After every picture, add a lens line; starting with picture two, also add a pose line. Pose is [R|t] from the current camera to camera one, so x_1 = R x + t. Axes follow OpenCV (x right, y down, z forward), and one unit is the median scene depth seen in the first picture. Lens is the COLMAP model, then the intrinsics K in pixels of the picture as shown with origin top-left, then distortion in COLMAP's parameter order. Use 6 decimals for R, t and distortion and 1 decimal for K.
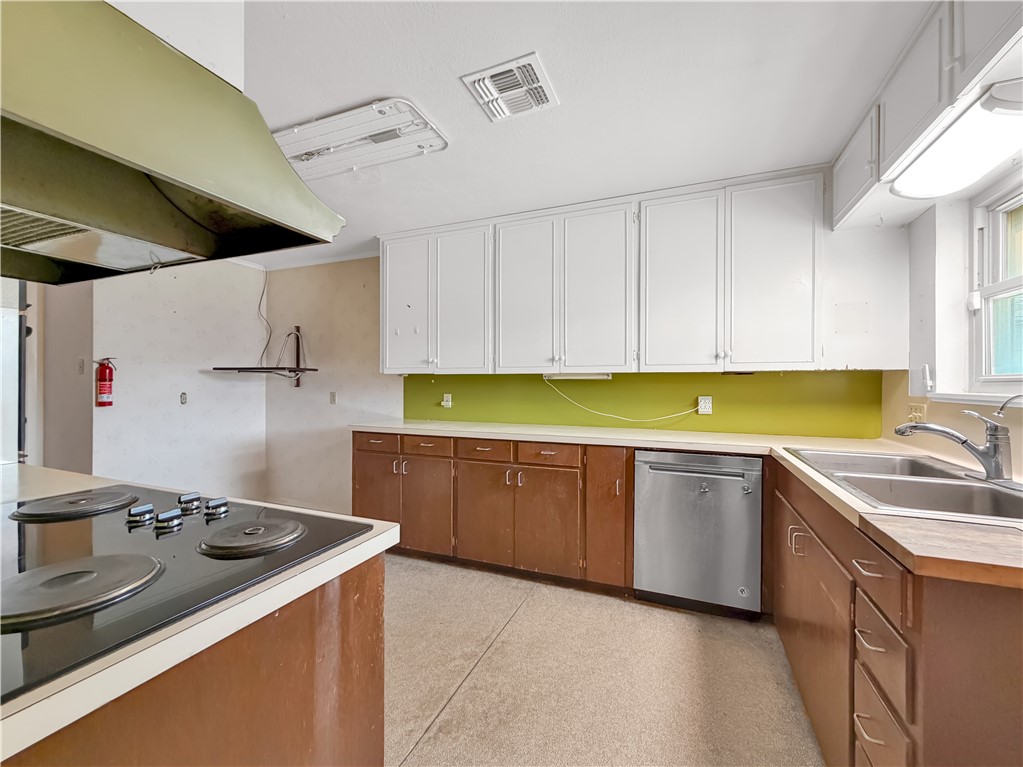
lens RADIAL K [[420.0, 0, 508.9], [0, 420.0, 383.2], [0, 0, 1]] dist [-0.001373, -0.000216]
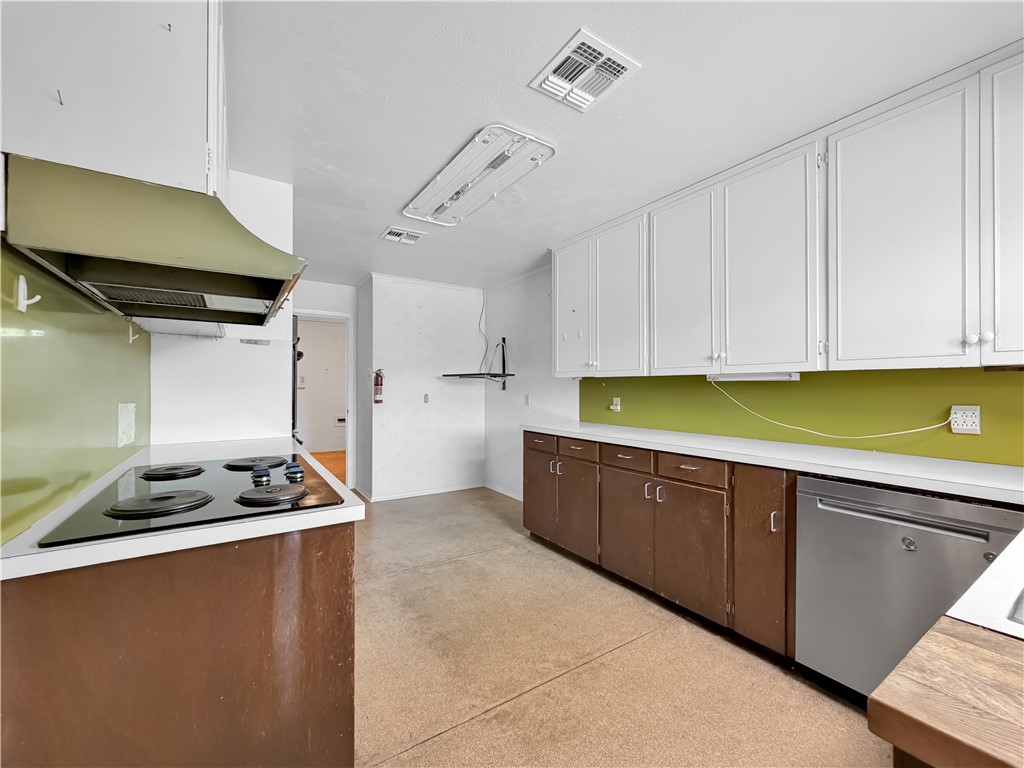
lens RADIAL K [[420.4, 0, 507.9], [0, 420.4, 384.9], [0, 0, 1]] dist [-0.001373, -0.000216]
pose [[0.827340, -0.004841, -0.561680, 0.268770], [0.002147, 0.999983, -0.005457, 0.001819], [0.561697, 0.003309, 0.827337, 0.086577]]
